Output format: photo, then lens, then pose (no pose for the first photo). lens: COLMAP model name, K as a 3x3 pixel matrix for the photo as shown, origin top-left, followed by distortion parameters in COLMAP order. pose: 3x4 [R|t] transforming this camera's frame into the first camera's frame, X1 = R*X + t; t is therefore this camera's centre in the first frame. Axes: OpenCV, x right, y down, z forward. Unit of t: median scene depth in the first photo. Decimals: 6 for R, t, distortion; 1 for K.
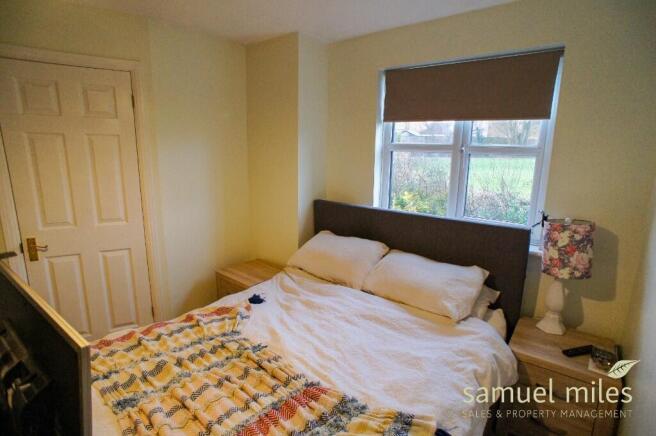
lens RADIAL K [[346.8, 0, 335.8], [0, 346.8, 218.6], [0, 0, 1]] dist [-0.073250, 0.043262]
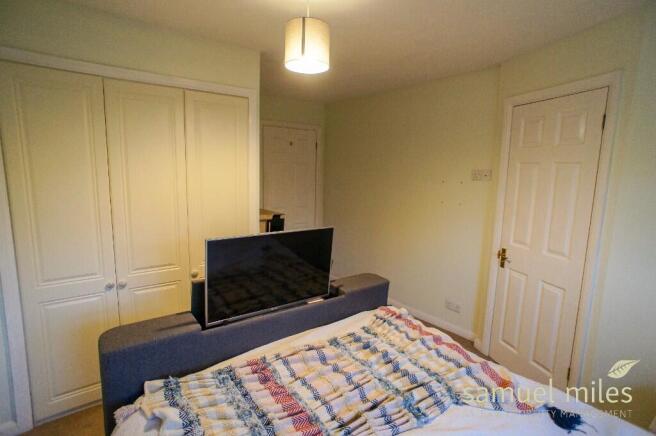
lens RADIAL K [[346.8, 0, 335.8], [0, 346.8, 218.6], [0, 0, 1]] dist [-0.073250, 0.043262]
pose [[-0.256745, 0.114726, -0.959646, 0.385805], [-0.223515, 0.958963, 0.174444, -0.115092], [0.940278, 0.259282, -0.220566, 0.620931]]
